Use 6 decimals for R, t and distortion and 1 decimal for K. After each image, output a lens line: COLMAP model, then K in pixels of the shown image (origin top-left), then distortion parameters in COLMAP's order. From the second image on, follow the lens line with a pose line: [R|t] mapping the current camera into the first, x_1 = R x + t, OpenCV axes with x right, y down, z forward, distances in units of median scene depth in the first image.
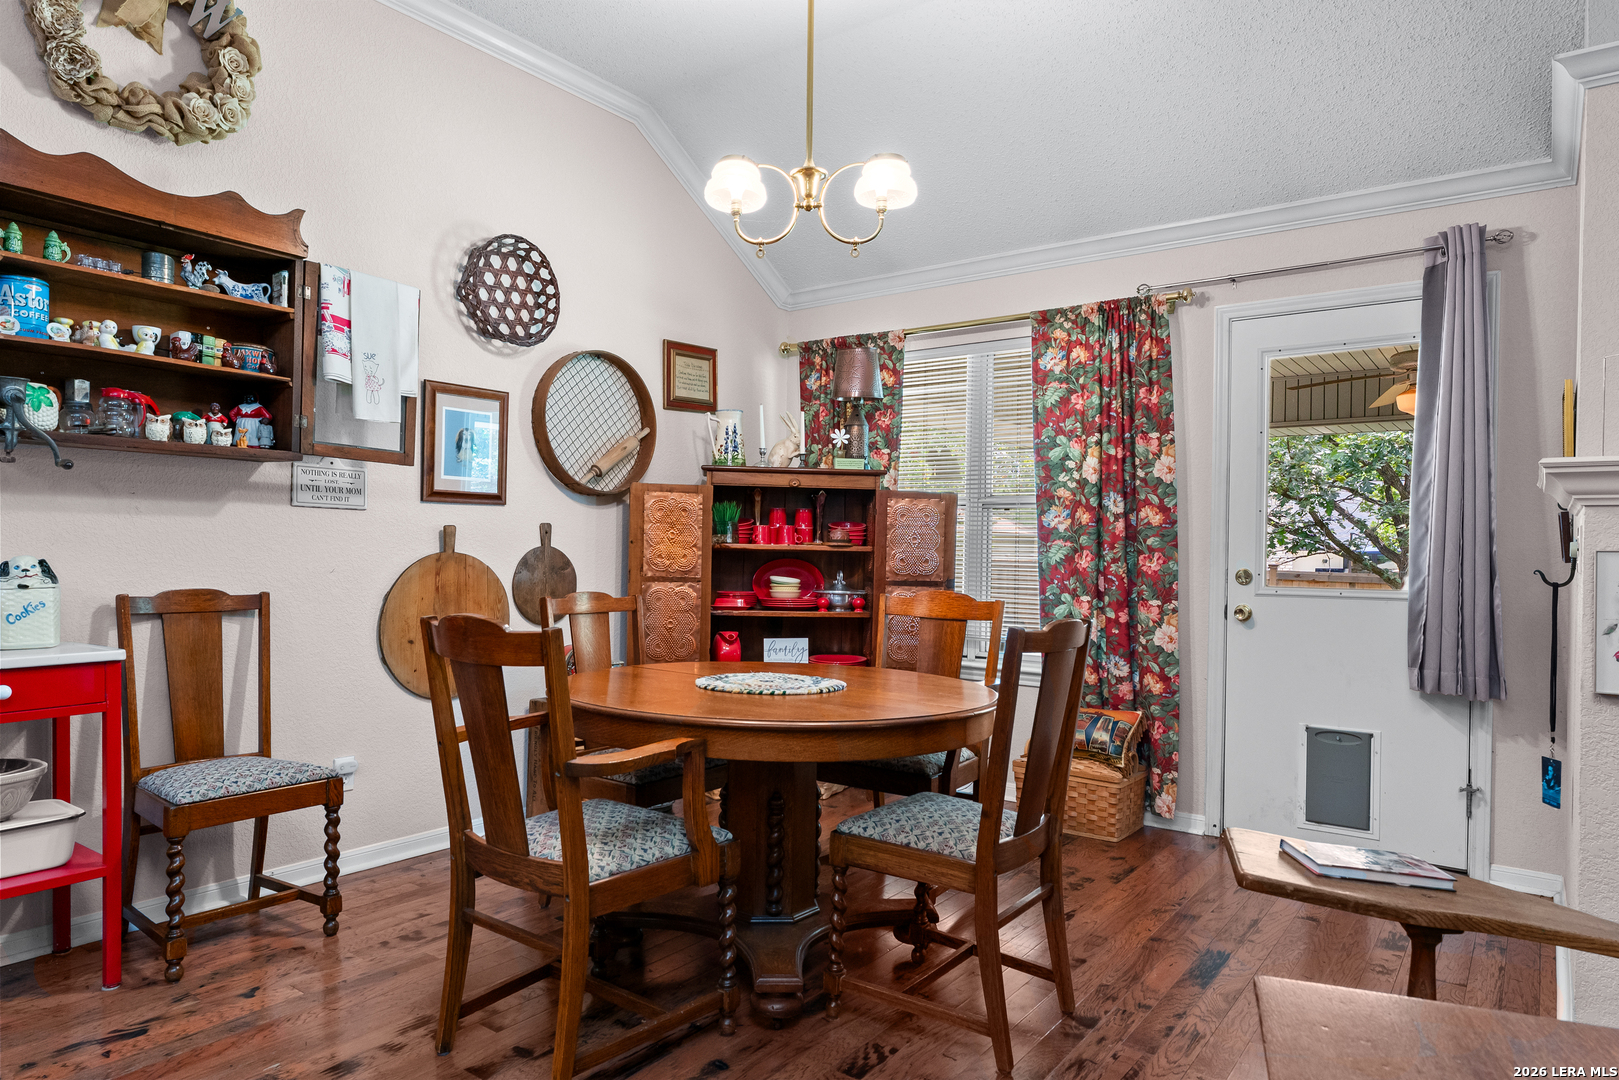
lens RADIAL K [[997.2, 0, 805.2], [0, 997.2, 553.7], [0, 0, 1]] dist [0.000031, -0.002339]
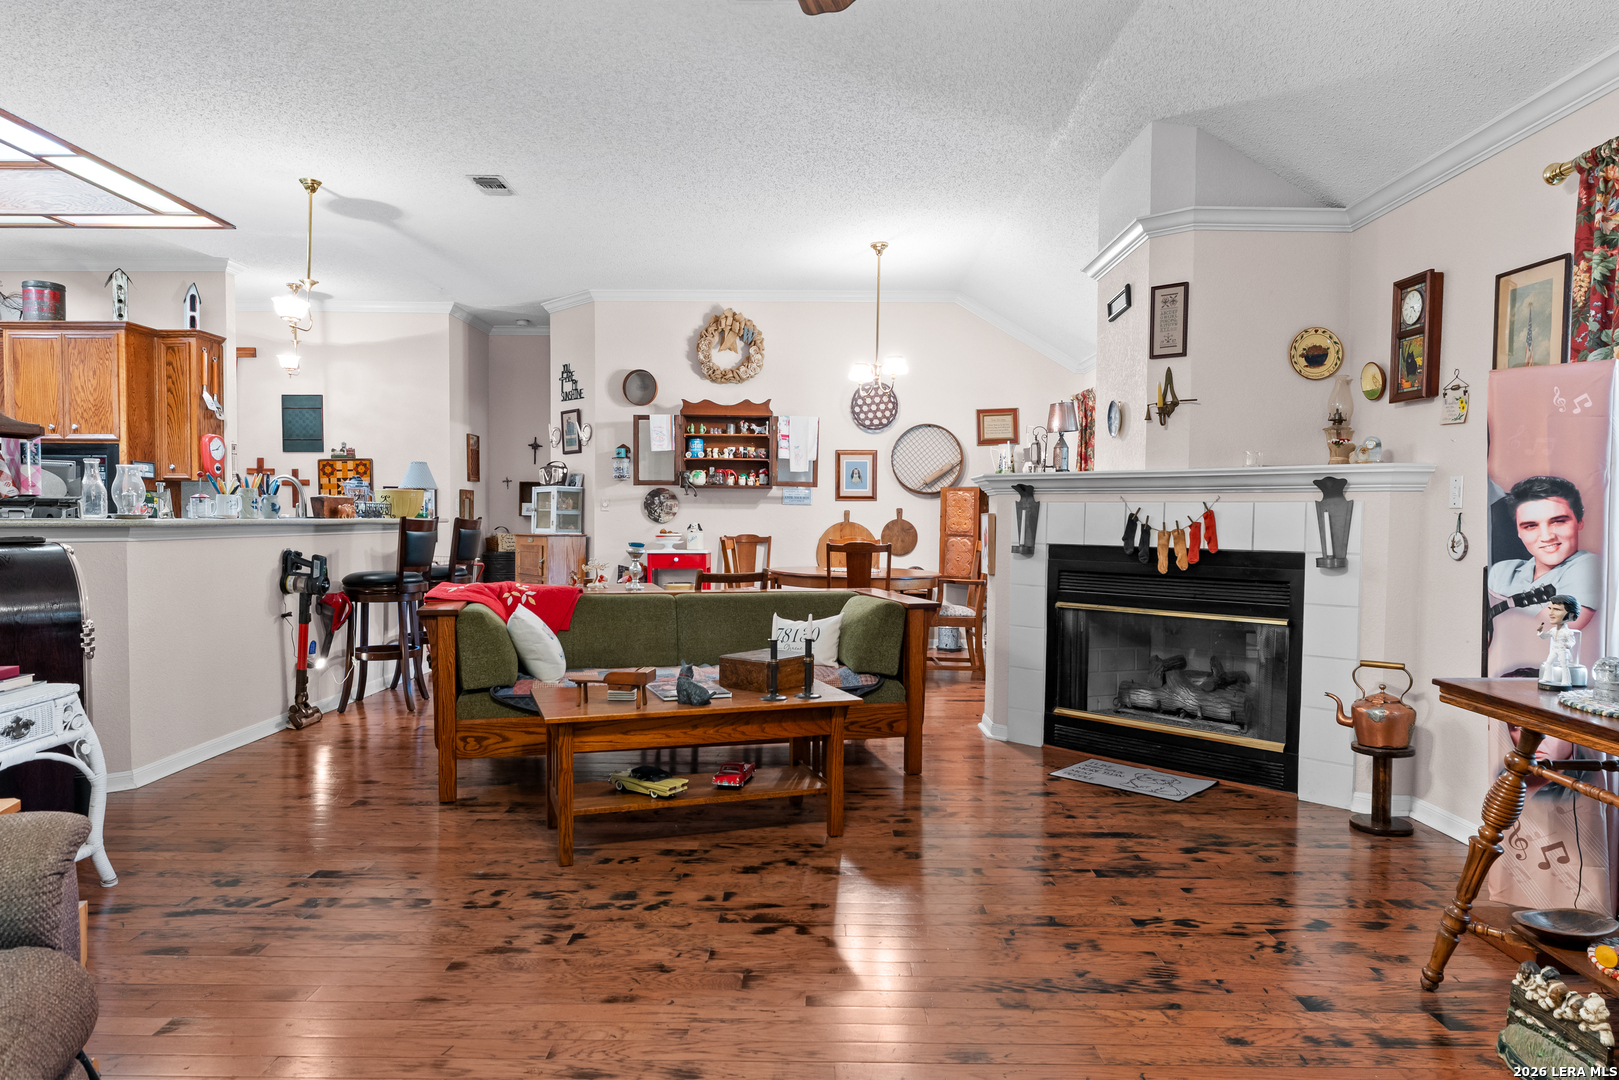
lens RADIAL K [[997.2, 0, 805.2], [0, 997.2, 553.7], [0, 0, 1]] dist [0.000031, -0.002339]
pose [[0.592670, 0.016818, -0.805270, 1.402399], [-0.001838, 0.999808, 0.019528, 0.026621], [0.805443, -0.010094, 0.592587, -0.451588]]
